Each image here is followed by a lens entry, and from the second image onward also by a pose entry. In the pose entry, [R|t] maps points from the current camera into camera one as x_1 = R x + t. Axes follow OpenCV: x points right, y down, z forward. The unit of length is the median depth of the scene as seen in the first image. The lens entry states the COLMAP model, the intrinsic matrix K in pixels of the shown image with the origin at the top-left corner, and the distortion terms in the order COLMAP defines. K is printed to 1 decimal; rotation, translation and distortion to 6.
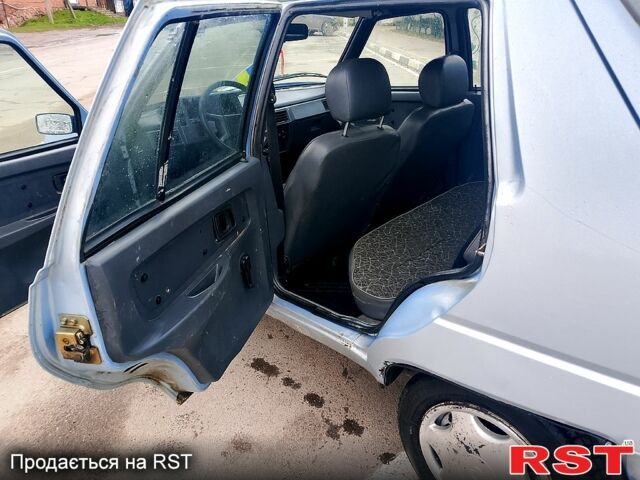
lens RADIAL K [[486.9, 0, 320.0], [0, 486.9, 240.0], [0, 0, 1]] dist [0.024700, -0.004413]
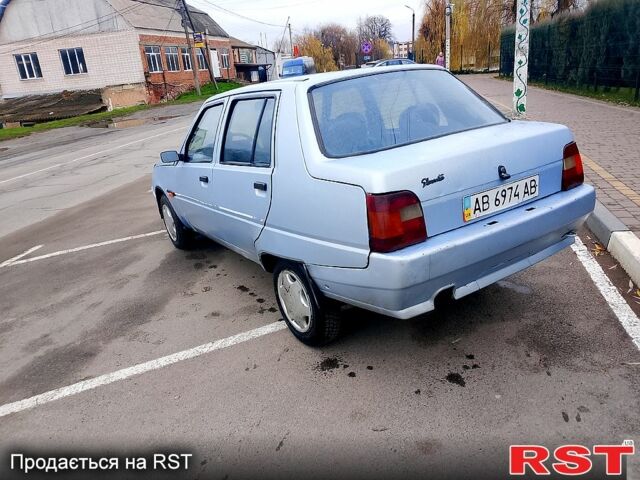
lens RADIAL K [[473.8, 0, 320.0], [0, 473.8, 240.0], [0, 0, 1]] dist [0.071939, -0.091001]
pose [[0.970501, 0.000313, -0.241098, 0.581796], [-0.022470, 0.995764, -0.089155, 0.232392], [0.240049, 0.091943, 0.966397, -0.636318]]
